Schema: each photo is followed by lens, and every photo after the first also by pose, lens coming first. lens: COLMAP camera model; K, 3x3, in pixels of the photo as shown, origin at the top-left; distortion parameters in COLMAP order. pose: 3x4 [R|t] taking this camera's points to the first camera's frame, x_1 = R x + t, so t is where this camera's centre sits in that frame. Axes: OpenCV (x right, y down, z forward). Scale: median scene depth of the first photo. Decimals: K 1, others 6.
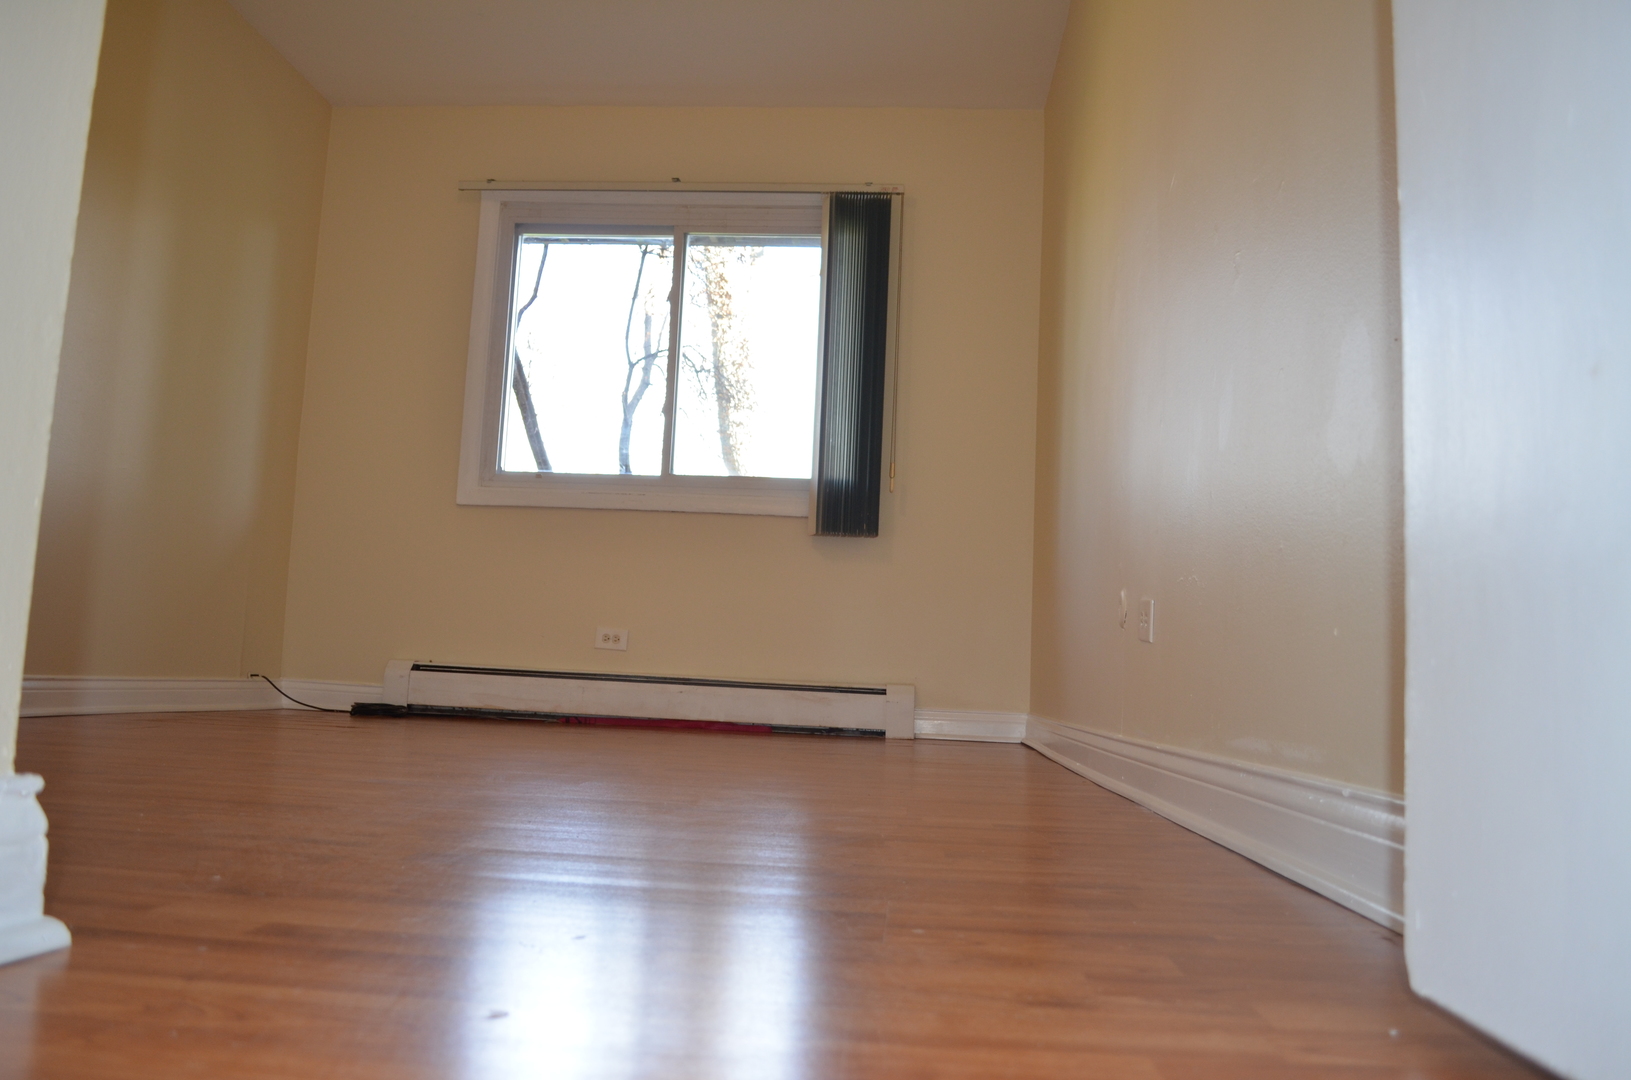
lens RADIAL K [[1291.8, 0, 821.6], [0, 1291.8, 541.5], [0, 0, 1]] dist [-0.073553, 0.000098]
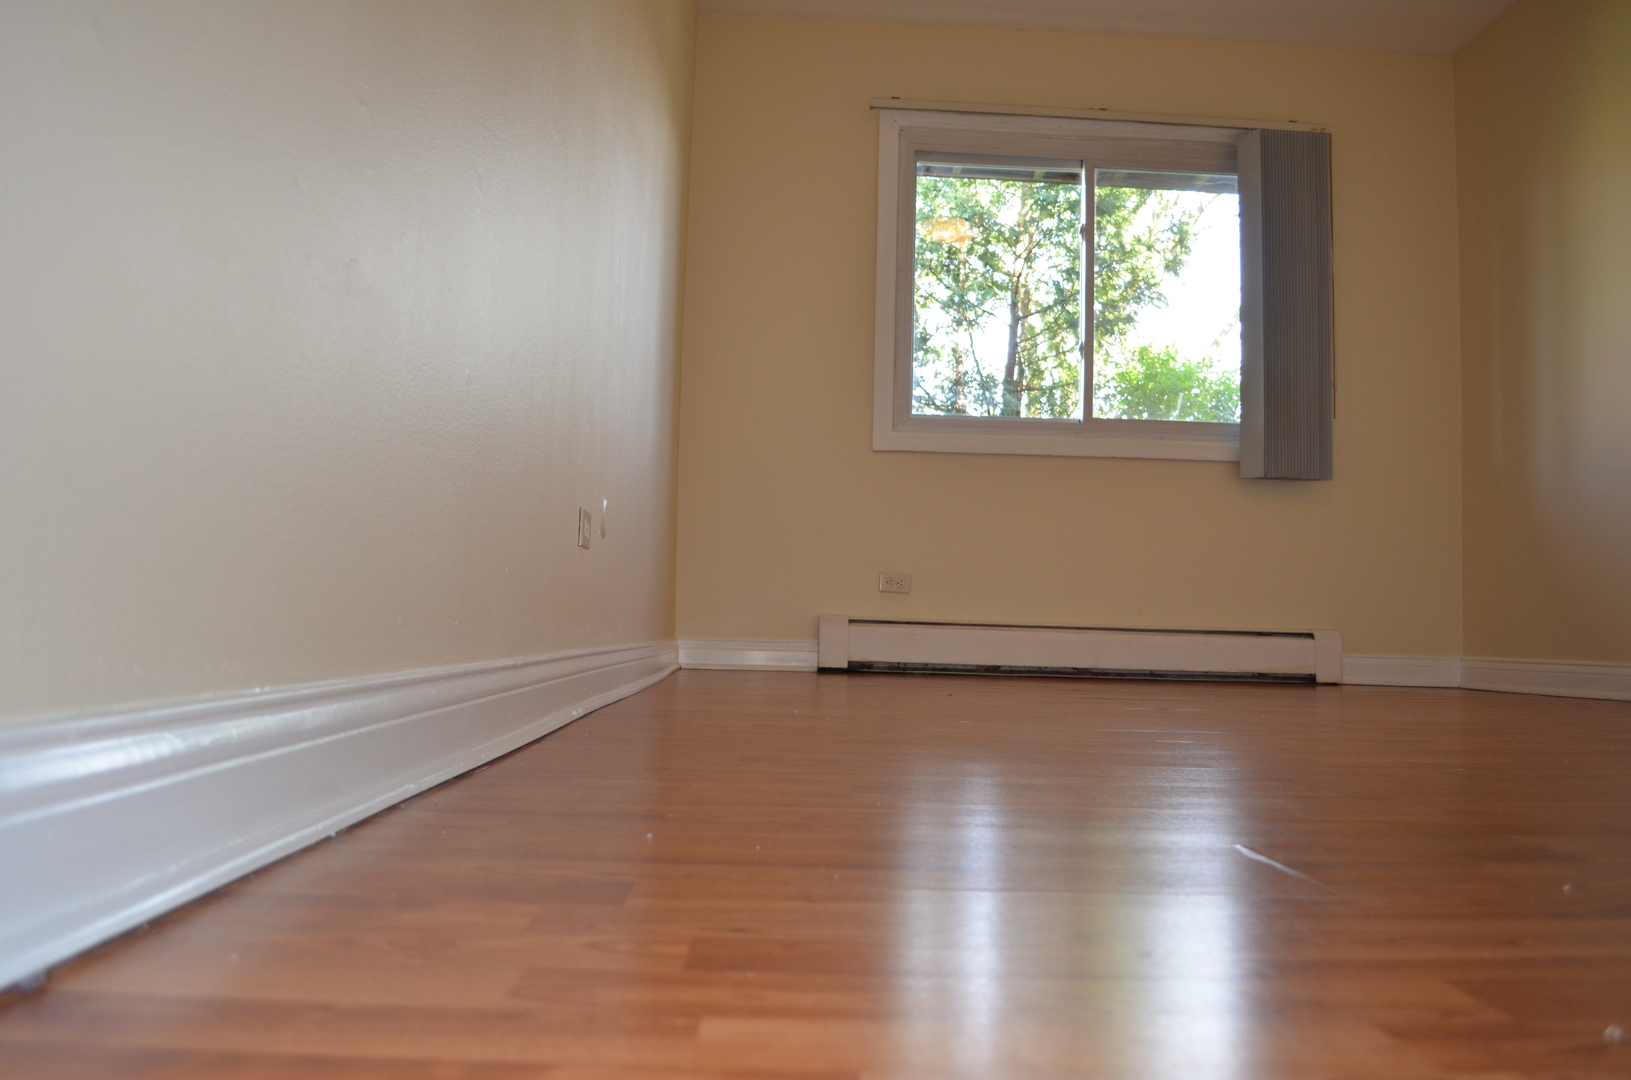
lens RADIAL K [[1291.8, 0, 821.6], [0, 1291.8, 541.5], [0, 0, 1]] dist [-0.073553, 0.000098]
pose [[0.994165, -0.011220, 0.107284, -0.421185], [0.005668, 0.998636, 0.051913, -0.010559], [-0.107720, -0.051002, 0.992872, 0.057964]]
